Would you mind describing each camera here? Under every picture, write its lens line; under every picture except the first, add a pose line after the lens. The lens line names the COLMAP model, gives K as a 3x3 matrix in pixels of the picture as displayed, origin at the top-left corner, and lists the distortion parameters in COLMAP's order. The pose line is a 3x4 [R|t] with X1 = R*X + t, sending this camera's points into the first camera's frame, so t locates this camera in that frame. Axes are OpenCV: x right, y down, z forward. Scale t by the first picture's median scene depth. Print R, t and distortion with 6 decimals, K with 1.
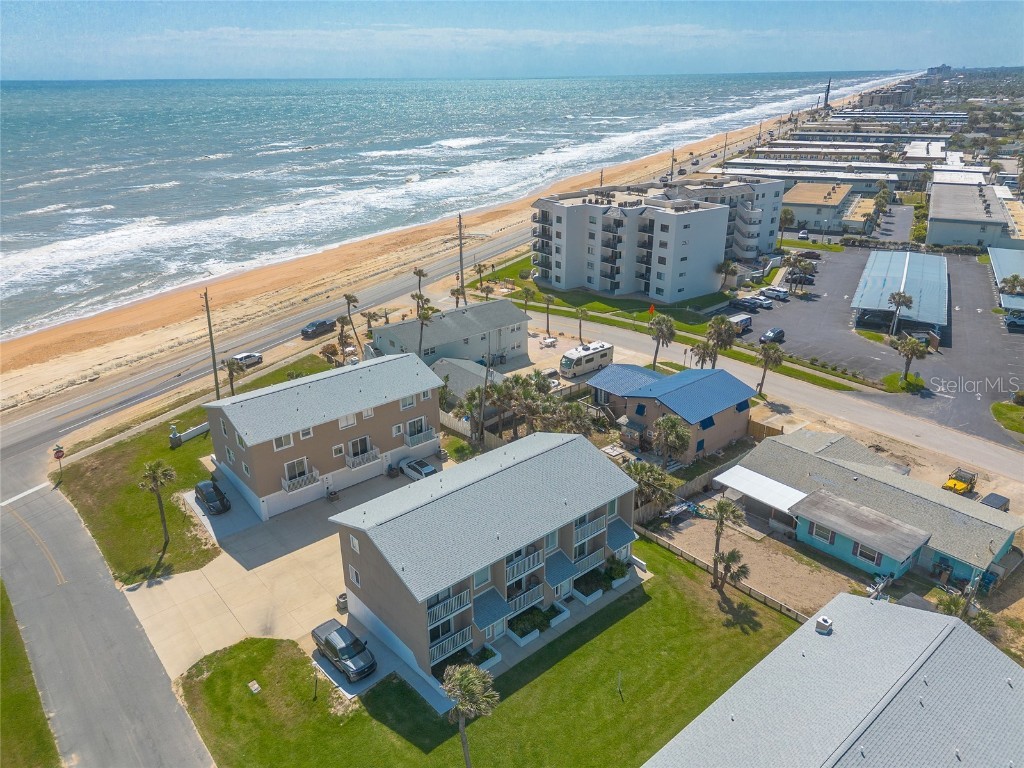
lens RADIAL K [[722.7, 0, 512.0], [0, 722.7, 384.0], [0, 0, 1]] dist [0.084169, -0.093725]
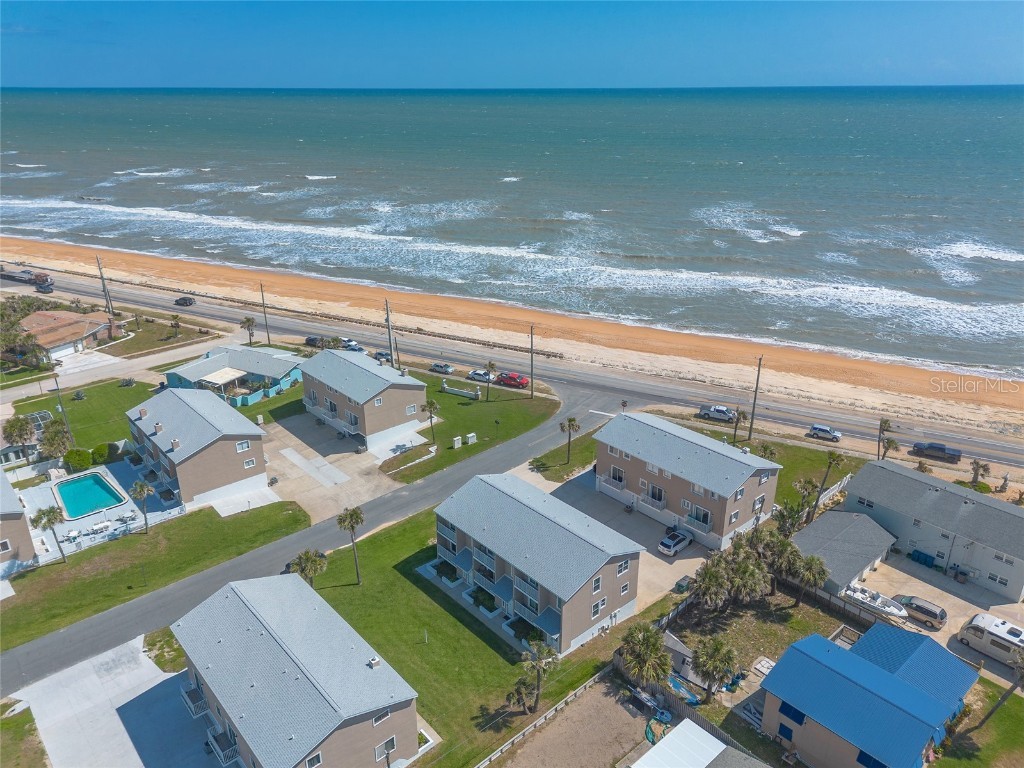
lens RADIAL K [[722.7, 0, 512.0], [0, 722.7, 384.0], [0, 0, 1]] dist [0.084169, -0.093725]
pose [[0.020611, 0.385665, -0.922409, 0.775376], [-0.388251, 0.853285, 0.348088, -0.368779], [0.921323, 0.350952, 0.167322, 0.417903]]
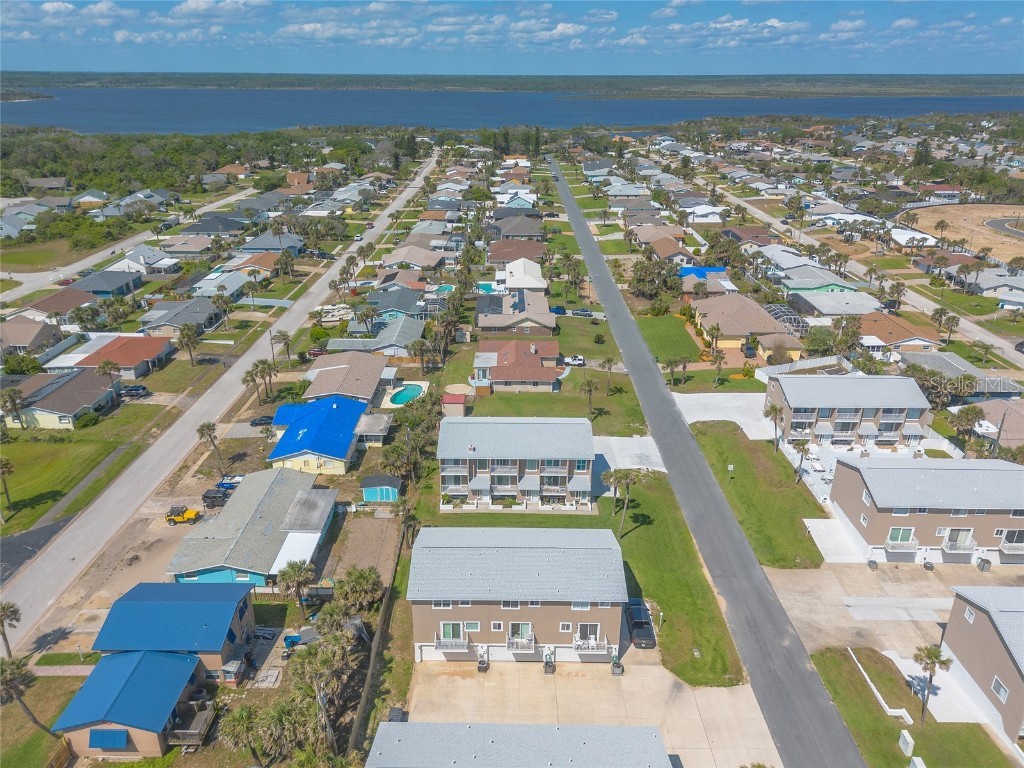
lens RADIAL K [[722.7, 0, 512.0], [0, 722.7, 384.0], [0, 0, 1]] dist [0.084169, -0.093725]
pose [[-0.754143, -0.246798, 0.608571, -0.503283], [0.259892, 0.738880, 0.621701, -0.604049], [-0.603095, 0.627014, -0.493081, 0.972617]]
